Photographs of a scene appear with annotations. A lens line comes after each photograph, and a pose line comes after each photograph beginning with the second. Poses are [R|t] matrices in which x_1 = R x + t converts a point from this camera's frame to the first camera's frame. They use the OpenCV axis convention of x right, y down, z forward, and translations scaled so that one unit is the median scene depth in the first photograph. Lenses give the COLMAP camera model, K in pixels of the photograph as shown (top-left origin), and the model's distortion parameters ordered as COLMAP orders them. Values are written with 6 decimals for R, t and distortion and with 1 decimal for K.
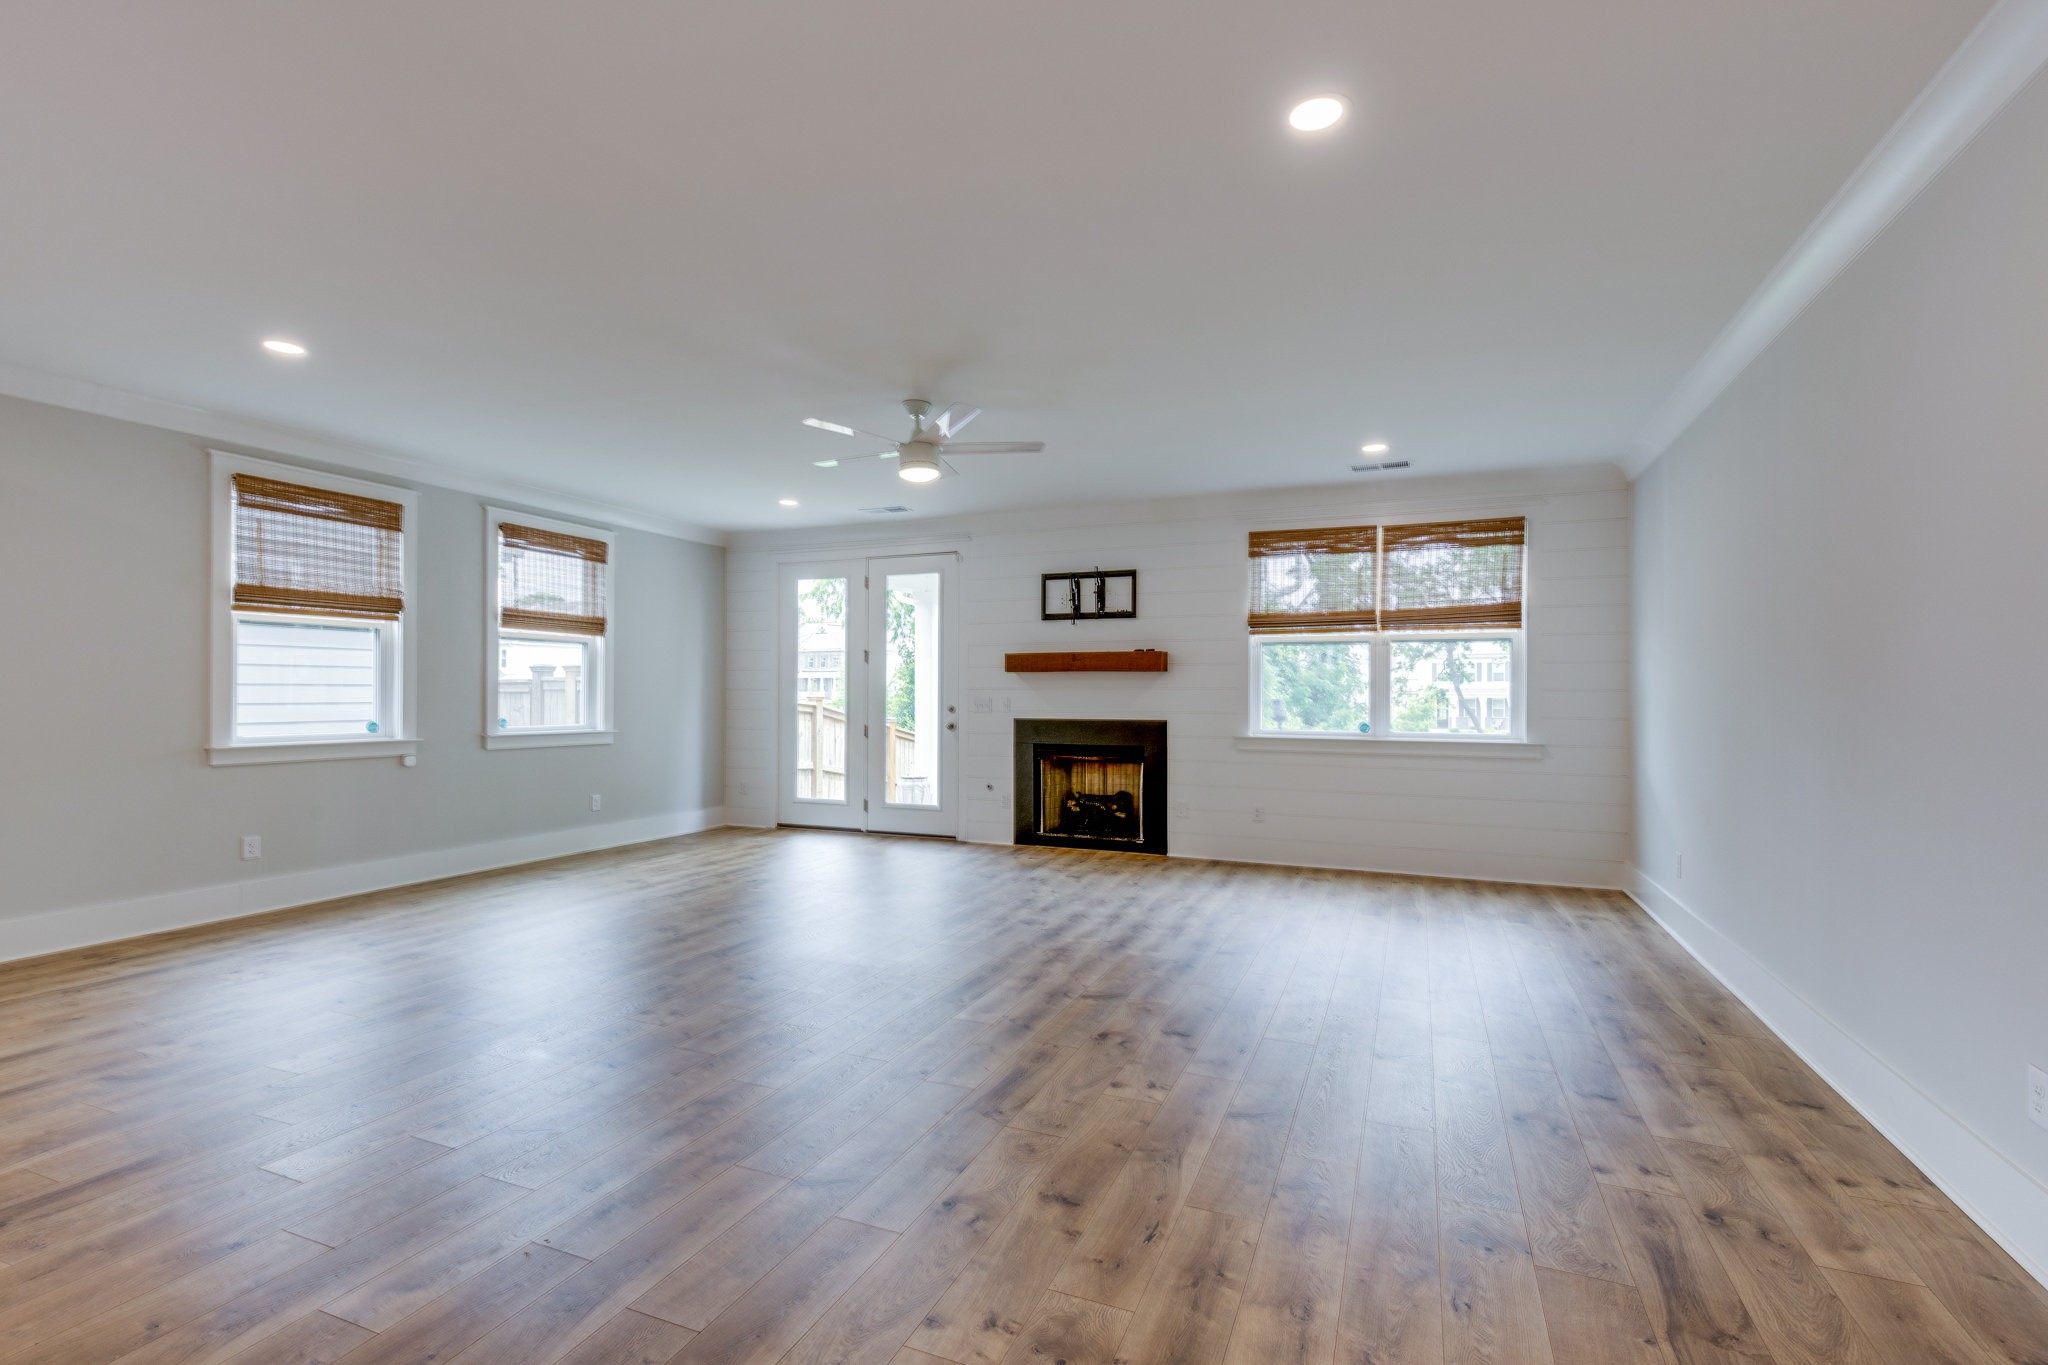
lens RADIAL K [[950.2, 0, 1024.0], [0, 950.2, 682.5], [0, 0, 1]] dist [0.009525, -0.000364]
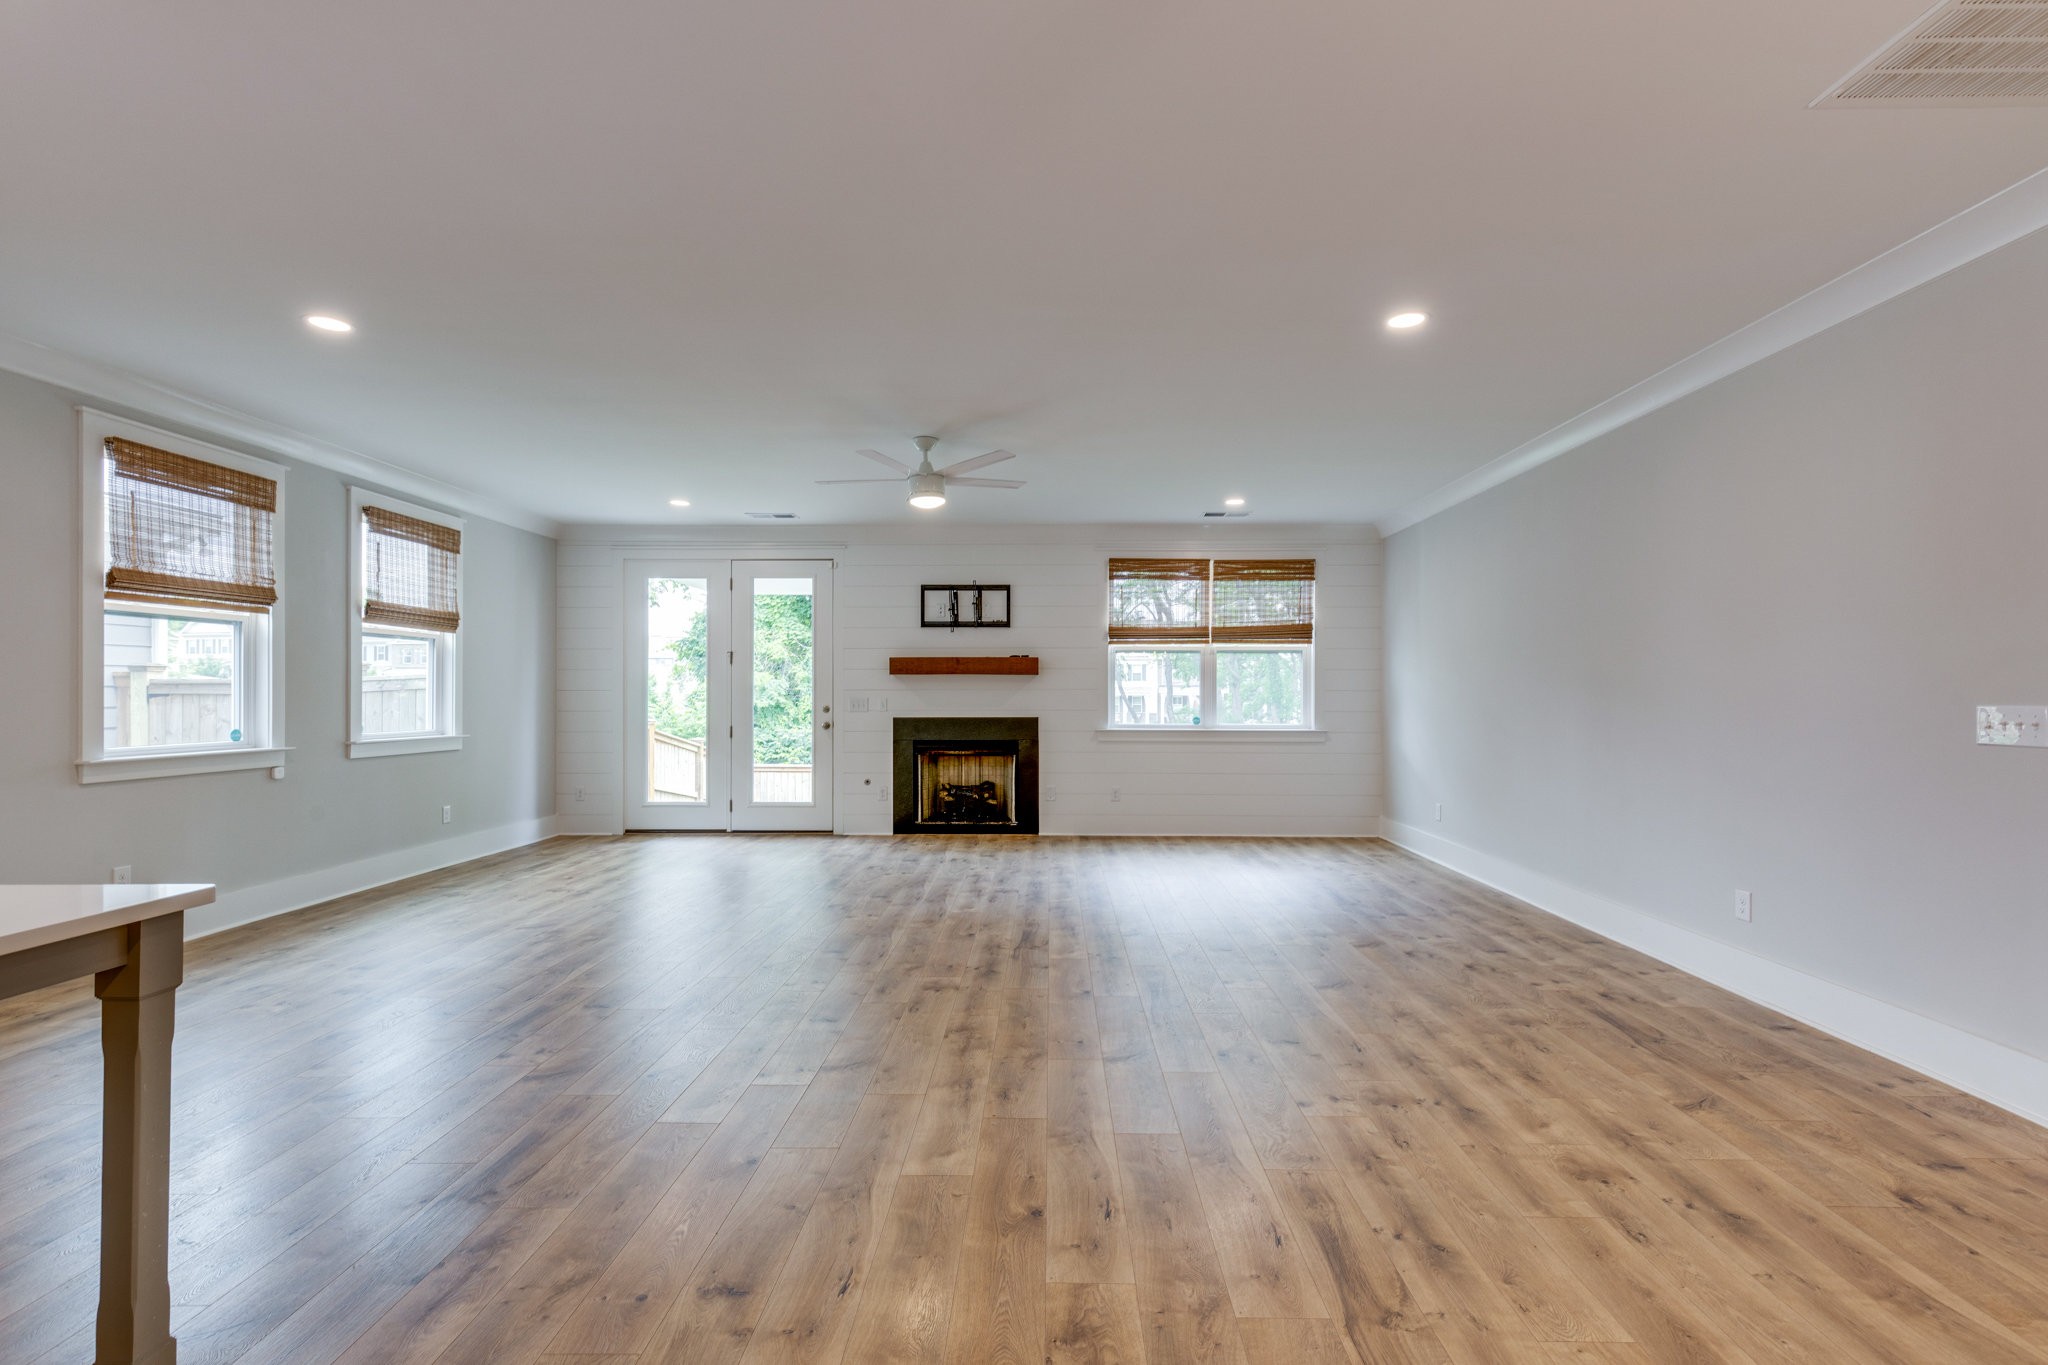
lens RADIAL K [[969.7, 0, 1024.0], [0, 969.7, 682.5], [0, 0, 1]] dist [0.012178, -0.000247]
pose [[0.925516, 0.001963, 0.378704, -0.316396], [-0.002767, 0.999995, 0.001578, -0.004087], [-0.378699, -0.002508, 0.925516, -0.081355]]
